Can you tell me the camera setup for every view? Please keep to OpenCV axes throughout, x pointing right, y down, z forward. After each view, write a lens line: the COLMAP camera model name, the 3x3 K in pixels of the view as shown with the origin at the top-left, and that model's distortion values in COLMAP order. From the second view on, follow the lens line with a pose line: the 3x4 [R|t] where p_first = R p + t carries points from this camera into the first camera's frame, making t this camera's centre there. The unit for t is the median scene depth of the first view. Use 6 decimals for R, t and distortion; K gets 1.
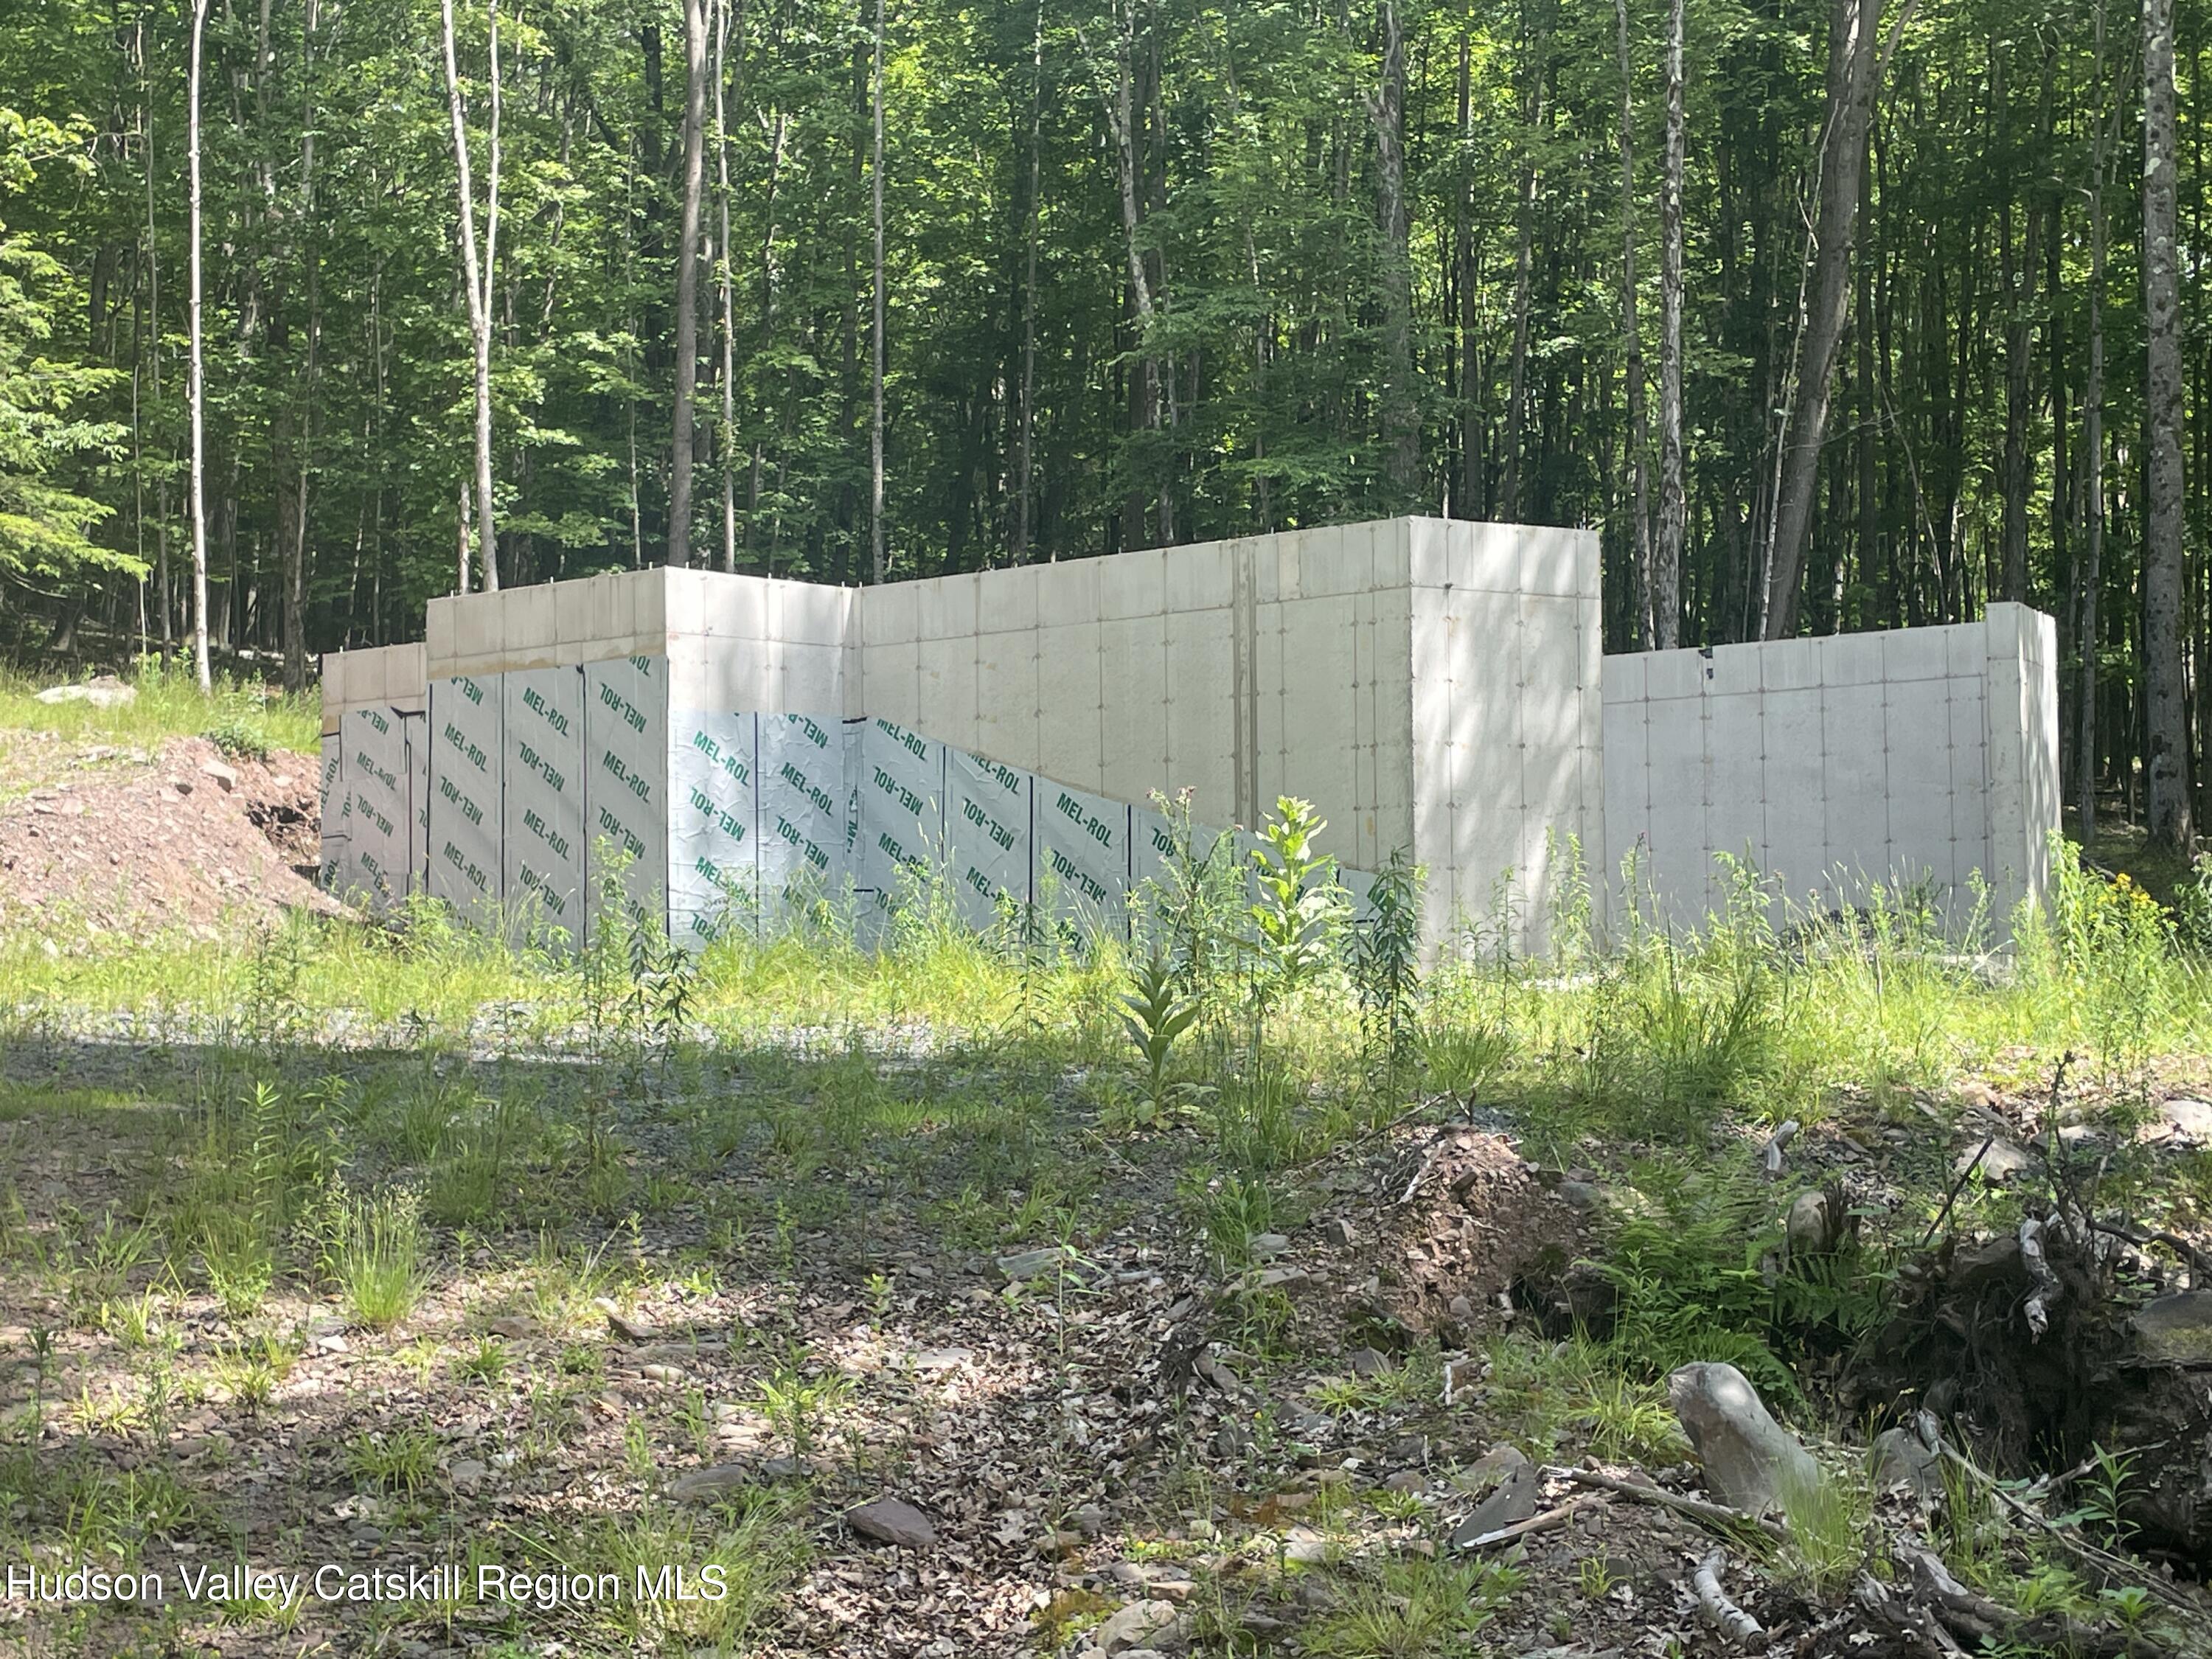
lens RADIAL K [[3049.1, 0, 1102.3], [0, 3049.1, 804.7], [0, 0, 1]] dist [0.175725, -0.479034]
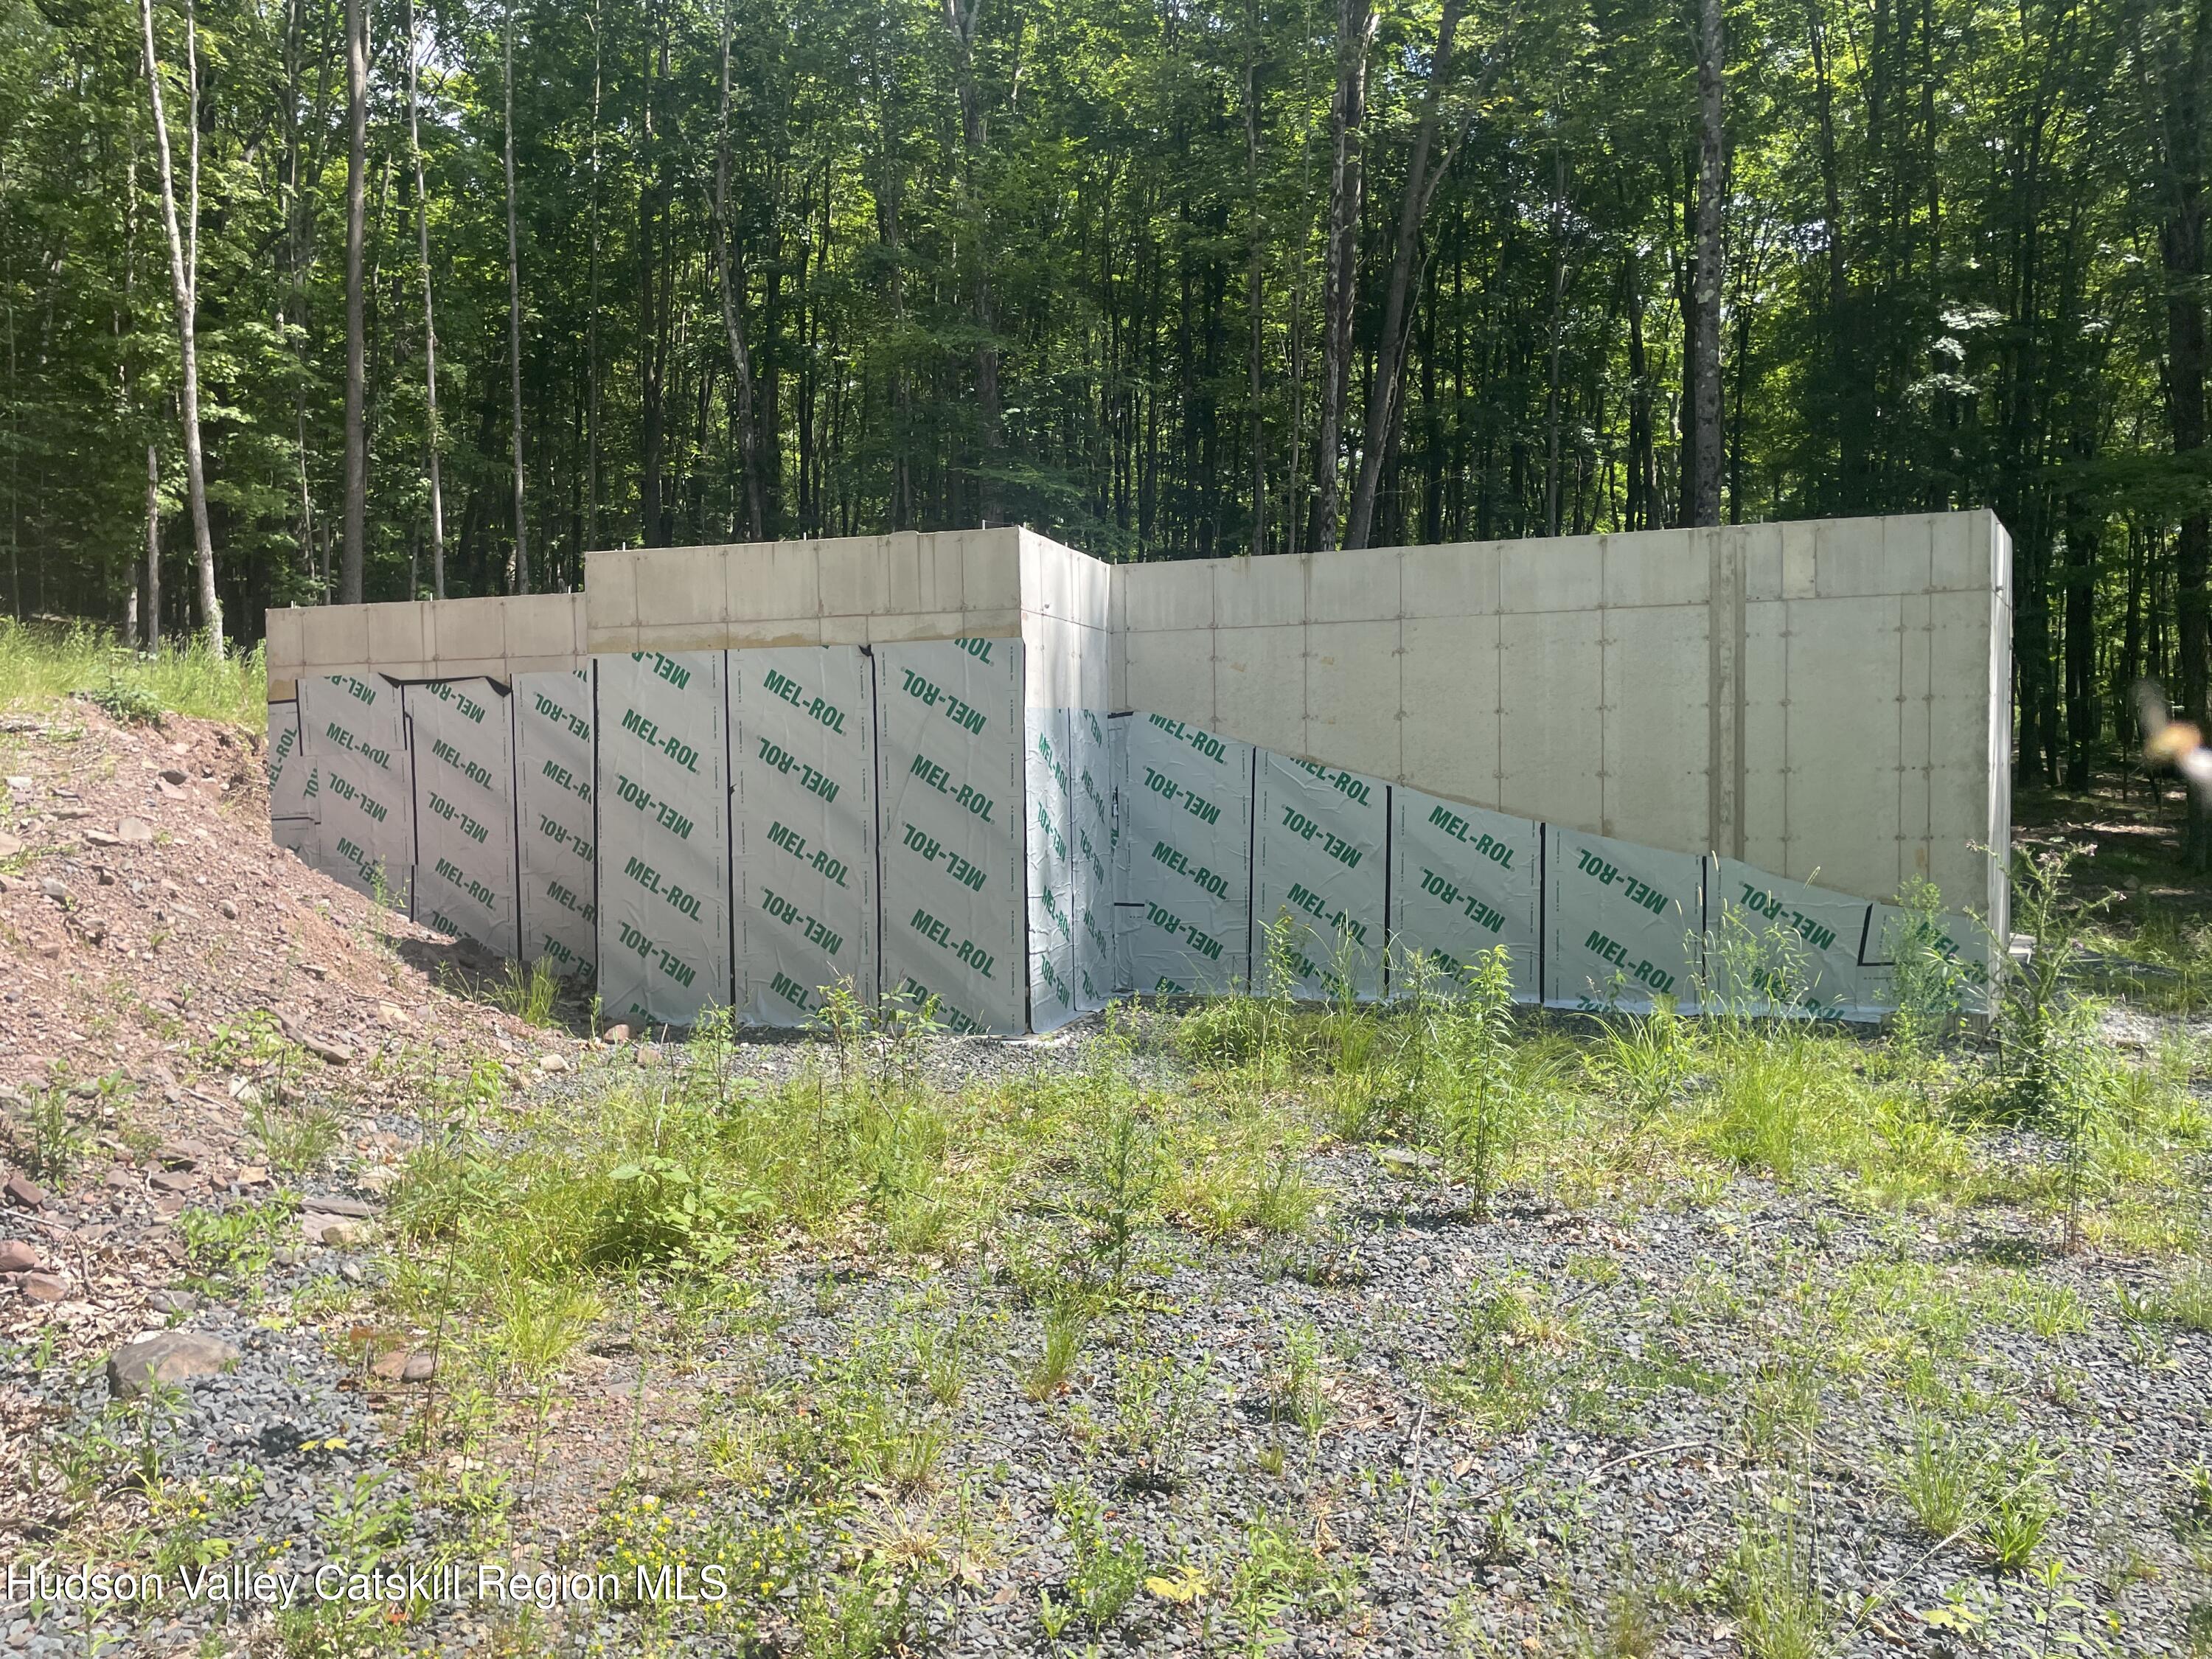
lens RADIAL K [[1682.7, 0, 1106.0], [0, 1682.7, 829.5], [0, 0, 1]] dist [0.101921, -0.124689]
pose [[0.911481, -0.015577, 0.411046, -0.293302], [-0.013692, 0.997580, 0.068165, -0.028293], [-0.411113, -0.067759, 0.909063, 0.566281]]
